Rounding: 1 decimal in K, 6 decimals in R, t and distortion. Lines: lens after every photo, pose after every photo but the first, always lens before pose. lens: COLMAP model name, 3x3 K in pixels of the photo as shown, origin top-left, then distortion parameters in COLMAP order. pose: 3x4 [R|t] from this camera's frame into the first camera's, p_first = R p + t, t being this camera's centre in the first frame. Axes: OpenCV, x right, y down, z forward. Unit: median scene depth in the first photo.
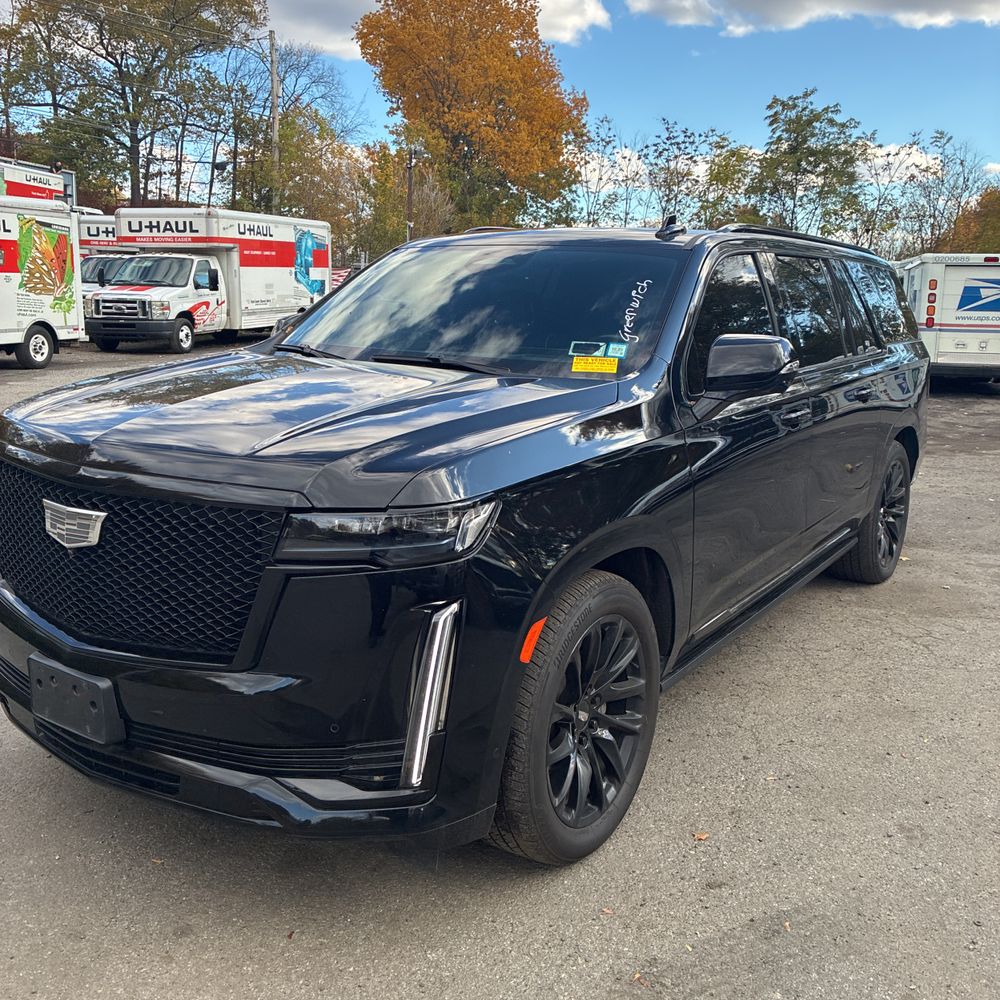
lens RADIAL K [[1042.4, 0, 499.4], [0, 1042.4, 473.9], [0, 0, 1]] dist [0.006472, 0.028654]
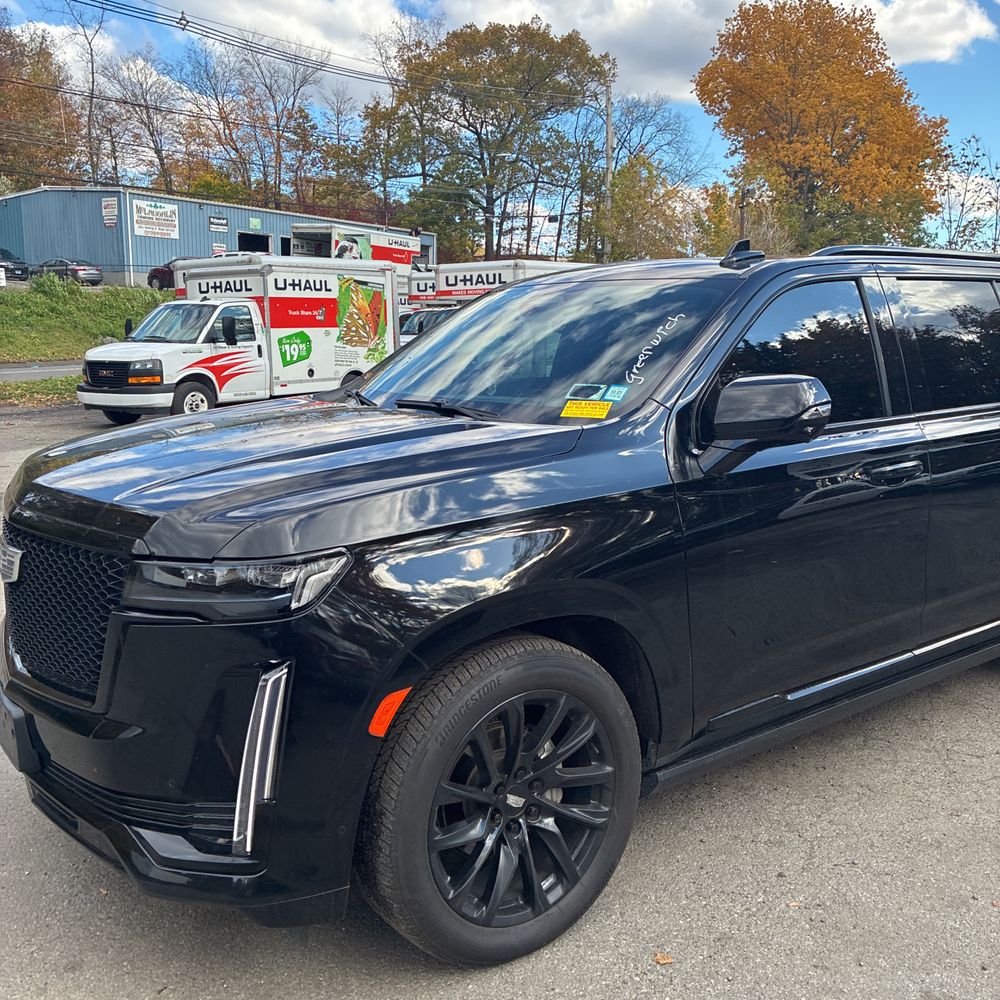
lens RADIAL K [[1042.4, 0, 499.4], [0, 1042.4, 473.9], [0, 0, 1]] dist [0.006472, 0.028654]
pose [[0.938512, 0.017551, -0.344801, 0.034660], [-0.031855, 0.998849, -0.035864, -0.001470], [0.343775, 0.044642, 0.937990, 0.013305]]
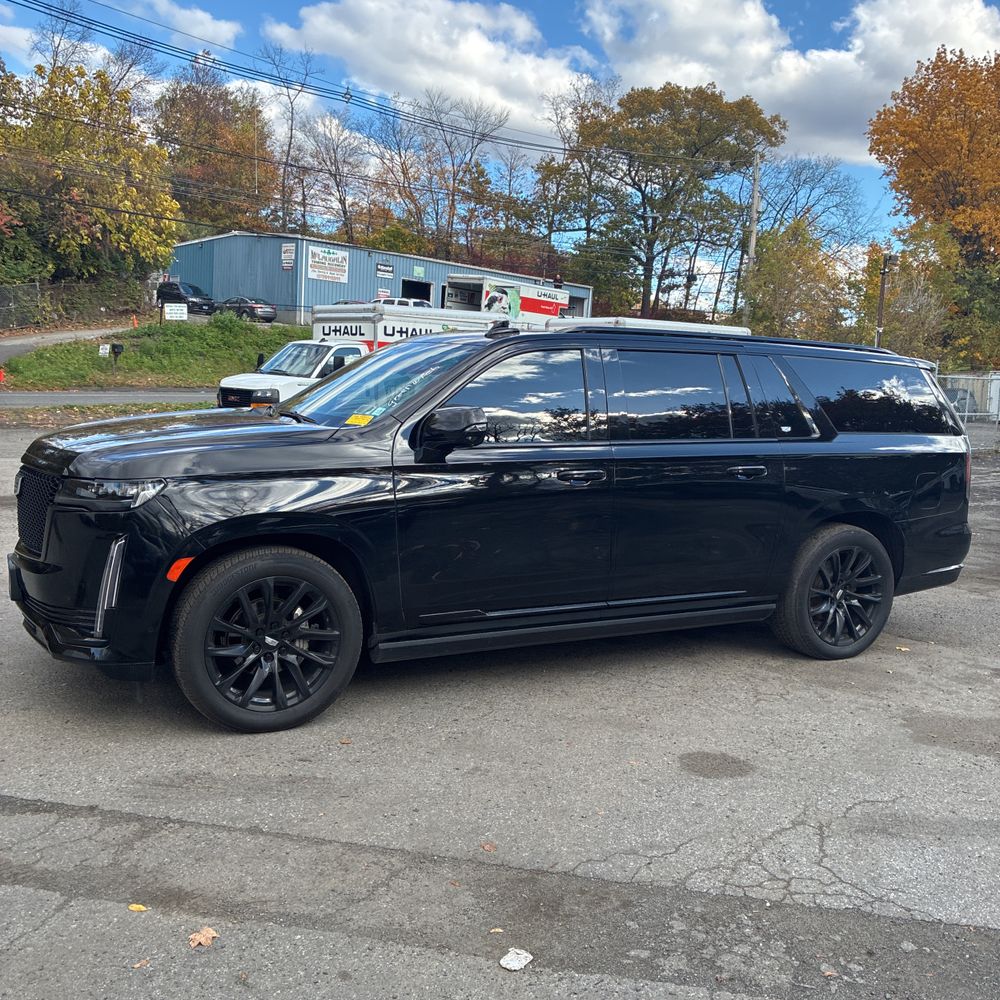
lens RADIAL K [[1085.2, 0, 514.3], [0, 1085.2, 470.7], [0, 0, 1]] dist [0.021805, -0.005742]
pose [[0.865445, 0.060045, -0.497393, 0.109972], [-0.113064, 0.990589, -0.077142, 0.006038], [0.488080, 0.122999, 0.864089, -0.023175]]
